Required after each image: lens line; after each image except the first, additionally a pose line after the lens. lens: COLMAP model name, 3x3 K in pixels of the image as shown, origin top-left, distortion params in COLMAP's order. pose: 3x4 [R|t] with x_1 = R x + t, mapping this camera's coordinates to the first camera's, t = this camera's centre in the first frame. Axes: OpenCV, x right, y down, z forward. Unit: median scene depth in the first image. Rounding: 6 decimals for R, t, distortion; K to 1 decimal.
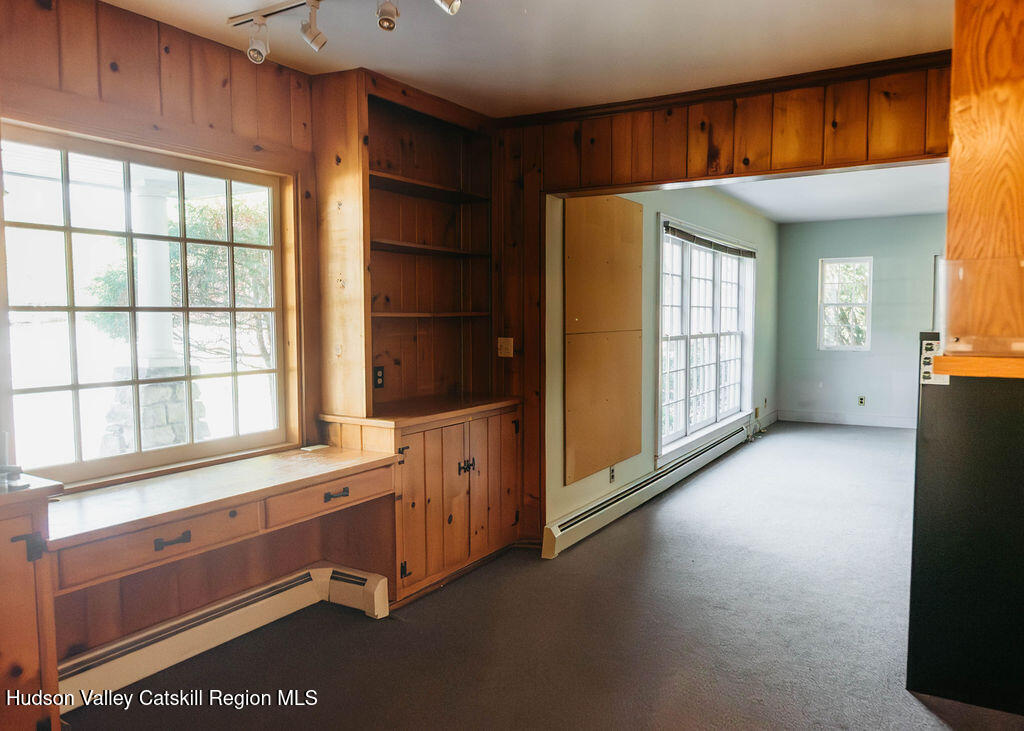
lens RADIAL K [[750.9, 0, 512.6], [0, 750.9, 365.8], [0, 0, 1]] dist [-0.000836, -0.000128]
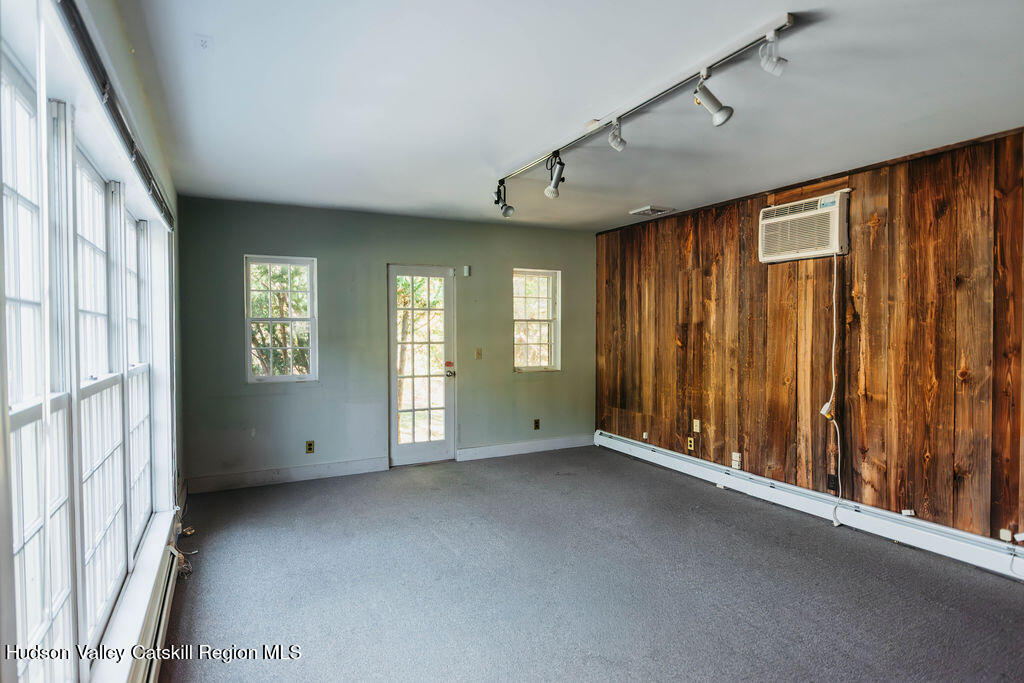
lens RADIAL K [[571.3, 0, 513.4], [0, 571.3, 340.3], [0, 0, 1]] dist [0.006632, 0.001637]
pose [[0.528344, -0.013304, 0.848926, 0.090274], [0.058856, 0.998046, -0.020988, -0.038539], [-0.846988, 0.061053, 0.528094, 0.545377]]
